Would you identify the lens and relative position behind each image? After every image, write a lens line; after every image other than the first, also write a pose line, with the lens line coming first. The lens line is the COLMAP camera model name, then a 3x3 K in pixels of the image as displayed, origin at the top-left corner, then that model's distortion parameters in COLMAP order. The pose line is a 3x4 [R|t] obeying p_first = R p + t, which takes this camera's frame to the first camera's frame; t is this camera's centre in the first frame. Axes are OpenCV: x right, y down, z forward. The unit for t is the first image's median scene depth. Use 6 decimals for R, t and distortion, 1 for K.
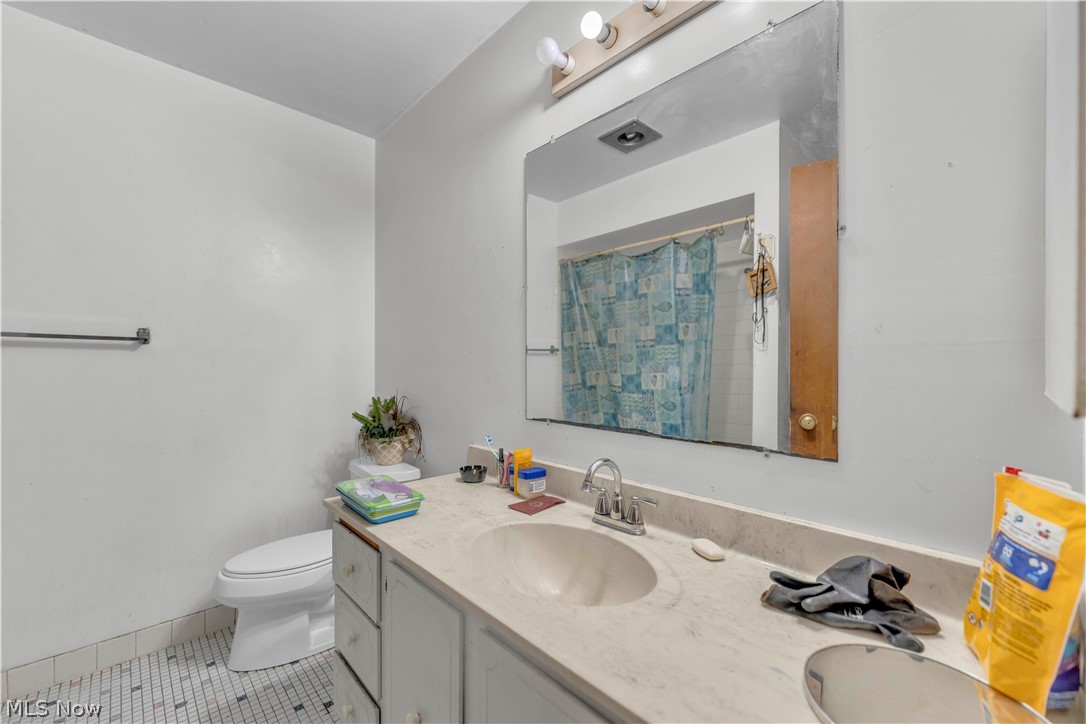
lens RADIAL K [[436.0, 0, 541.2], [0, 436.0, 364.0], [0, 0, 1]] dist [-0.000521, 0.000115]
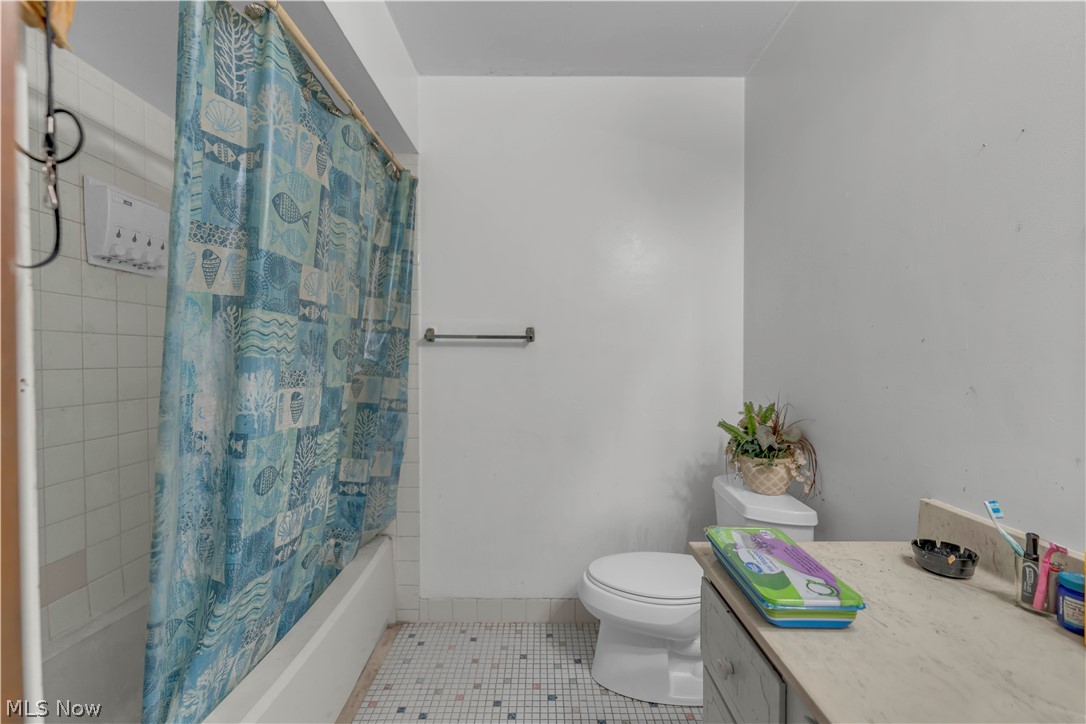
lens RADIAL K [[436.0, 0, 541.2], [0, 436.0, 364.0], [0, 0, 1]] dist [-0.000521, 0.000115]
pose [[0.720270, 0.007403, -0.693654, -0.128647], [0.002768, 0.999904, 0.013545, -0.003954], [0.693688, -0.011676, 0.720181, 0.225850]]
